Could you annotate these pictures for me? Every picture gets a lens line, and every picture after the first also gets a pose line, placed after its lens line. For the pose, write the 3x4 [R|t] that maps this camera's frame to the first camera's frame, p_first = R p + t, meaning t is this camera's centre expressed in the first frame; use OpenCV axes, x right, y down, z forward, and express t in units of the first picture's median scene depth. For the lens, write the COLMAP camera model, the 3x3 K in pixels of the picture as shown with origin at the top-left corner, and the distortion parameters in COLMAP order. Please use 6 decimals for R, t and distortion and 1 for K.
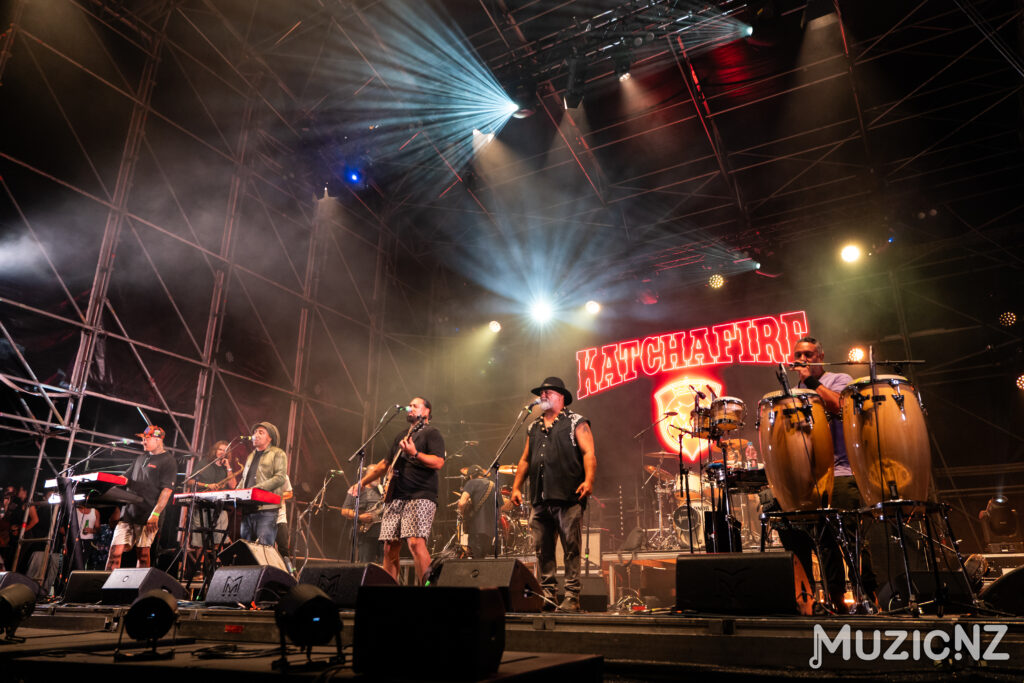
lens RADIAL K [[701.9, 0, 512.0], [0, 701.9, 341.5], [0, 0, 1]] dist [-0.006373, -0.000271]
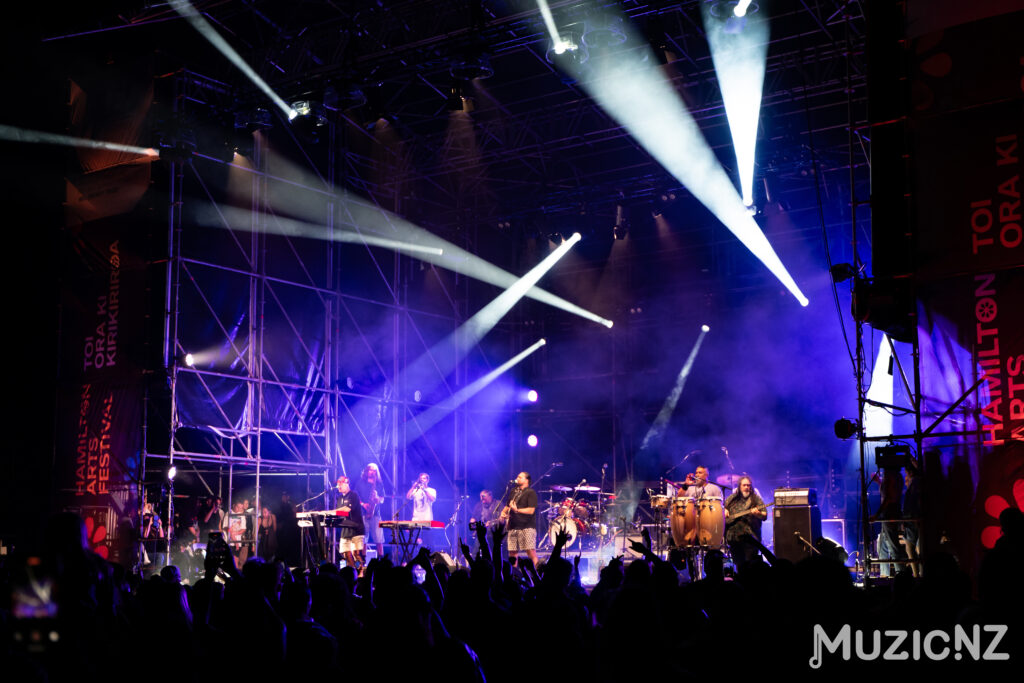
lens RADIAL K [[1496.1, 0, 512.0], [0, 1496.1, 341.5], [0, 0, 1]] dist [-0.009219, -0.009831]
pose [[0.993654, -0.022621, -0.110180, 0.167019], [0.043223, 0.981148, 0.188362, -0.604551], [0.103842, -0.191929, 0.975900, -1.658308]]
